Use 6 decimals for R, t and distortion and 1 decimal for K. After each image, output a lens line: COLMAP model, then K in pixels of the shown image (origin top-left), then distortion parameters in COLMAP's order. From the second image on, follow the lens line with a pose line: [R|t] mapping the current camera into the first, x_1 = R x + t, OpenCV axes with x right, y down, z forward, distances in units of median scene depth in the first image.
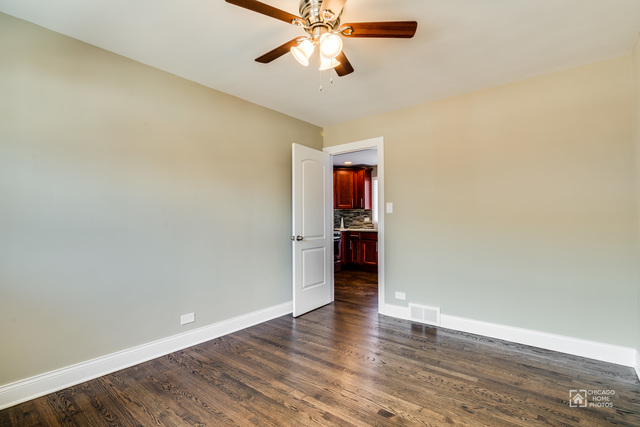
lens RADIAL K [[306.0, 0, 321.0], [0, 306.0, 215.5], [0, 0, 1]] dist [0.052774, 0.000163]
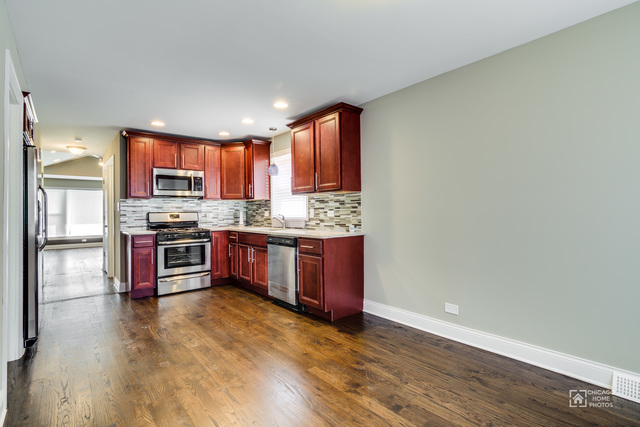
lens RADIAL K [[323.2, 0, 320.7], [0, 323.2, 209.5], [0, 0, 1]] dist [0.000832, 0.003157]
pose [[0.966587, -0.010395, -0.256128, 0.467175], [0.009969, 0.999946, -0.002960, 0.006927], [0.256145, 0.000308, 0.966638, 0.320602]]
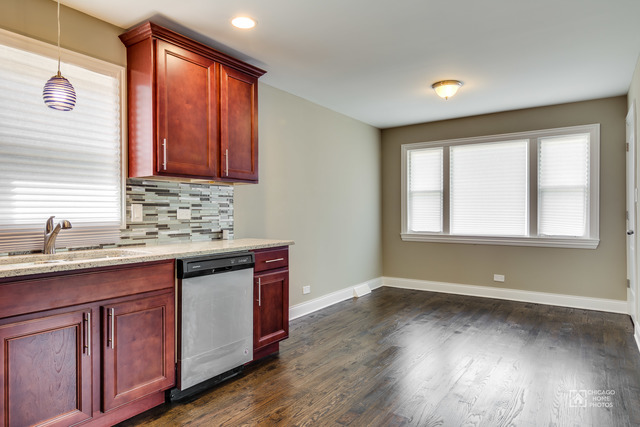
lens RADIAL K [[397.6, 0, 323.9], [0, 397.6, 216.5], [0, 0, 1]] dist [0.007641, 0.002847]
pose [[-0.046739, -0.007258, 0.998881, -0.102174], [-0.002286, 0.999972, 0.007159, 0.011957], [-0.998905, -0.001949, -0.046754, 0.754639]]
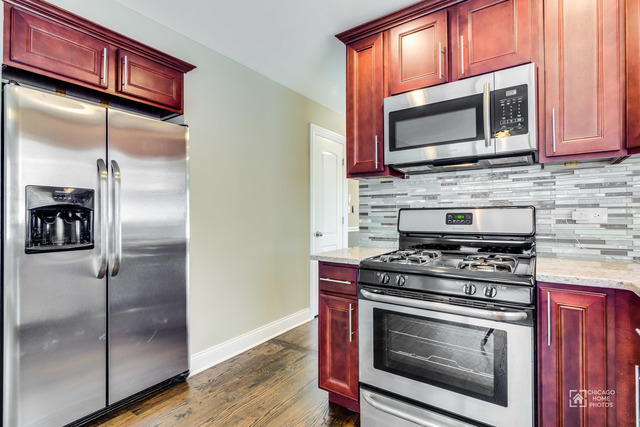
lens RADIAL K [[323.2, 0, 315.1], [0, 323.2, 214.4], [0, 0, 1]] dist [0.000832, 0.003157]
pose [[0.012987, -0.001842, -0.999914, 0.232928], [0.010046, 0.999948, -0.001712, 0.012580], [0.999865, -0.010023, 0.013005, 0.810664]]
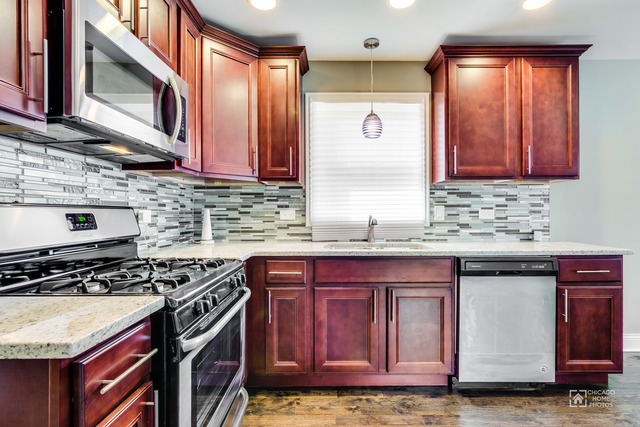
lens RADIAL K [[323.2, 0, 323.9], [0, 323.2, 213.3], [0, 0, 1]] dist [0.000832, 0.003157]
pose [[0.798727, 0.000648, 0.601693, -0.033515], [-0.002700, 0.999993, 0.002507, 0.011257], [-0.601687, -0.003627, 0.798724, 0.703465]]
